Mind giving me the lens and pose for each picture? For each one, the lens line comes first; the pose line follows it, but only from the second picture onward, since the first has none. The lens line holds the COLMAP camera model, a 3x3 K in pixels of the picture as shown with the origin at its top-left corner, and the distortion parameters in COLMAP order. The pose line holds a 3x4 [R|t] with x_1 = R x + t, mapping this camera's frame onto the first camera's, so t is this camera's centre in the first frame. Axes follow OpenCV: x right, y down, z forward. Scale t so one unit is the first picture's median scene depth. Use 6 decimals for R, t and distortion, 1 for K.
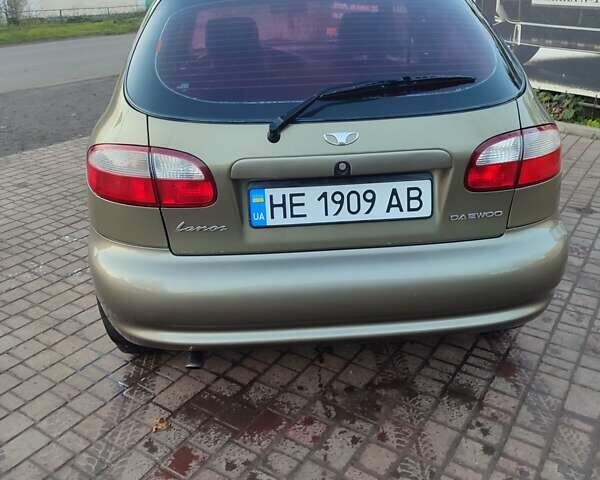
lens RADIAL K [[589.2, 0, 300.0], [0, 589.2, 240.0], [0, 0, 1]] dist [0.034849, -0.019623]
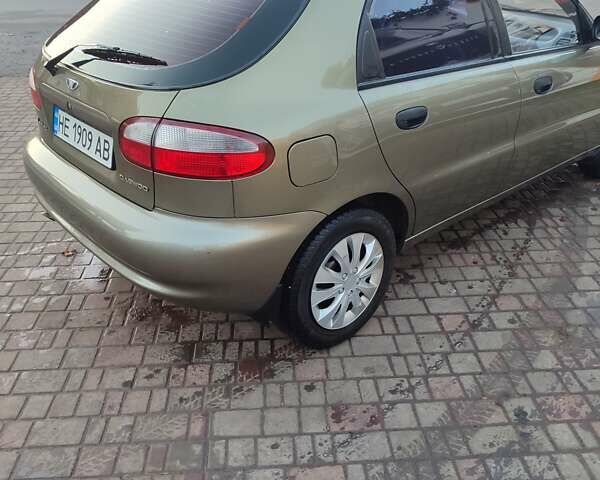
lens RADIAL K [[589.2, 0, 300.0], [0, 589.2, 240.0], [0, 0, 1]] dist [0.034849, -0.019623]
pose [[0.586522, 0.406355, -0.700620, 1.115870], [-0.331373, 0.909715, 0.250220, -0.278536], [0.739042, 0.085407, 0.668223, 0.417899]]
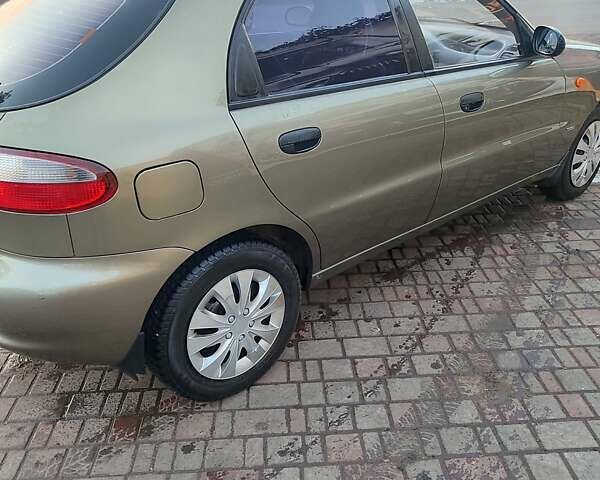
lens RADIAL K [[589.2, 0, 300.0], [0, 589.2, 240.0], [0, 0, 1]] dist [0.034849, -0.019623]
pose [[0.575660, 0.378388, -0.724871, 1.140527], [-0.319022, 0.920166, 0.226981, -0.344035], [0.752888, 0.100585, 0.650417, 0.655991]]
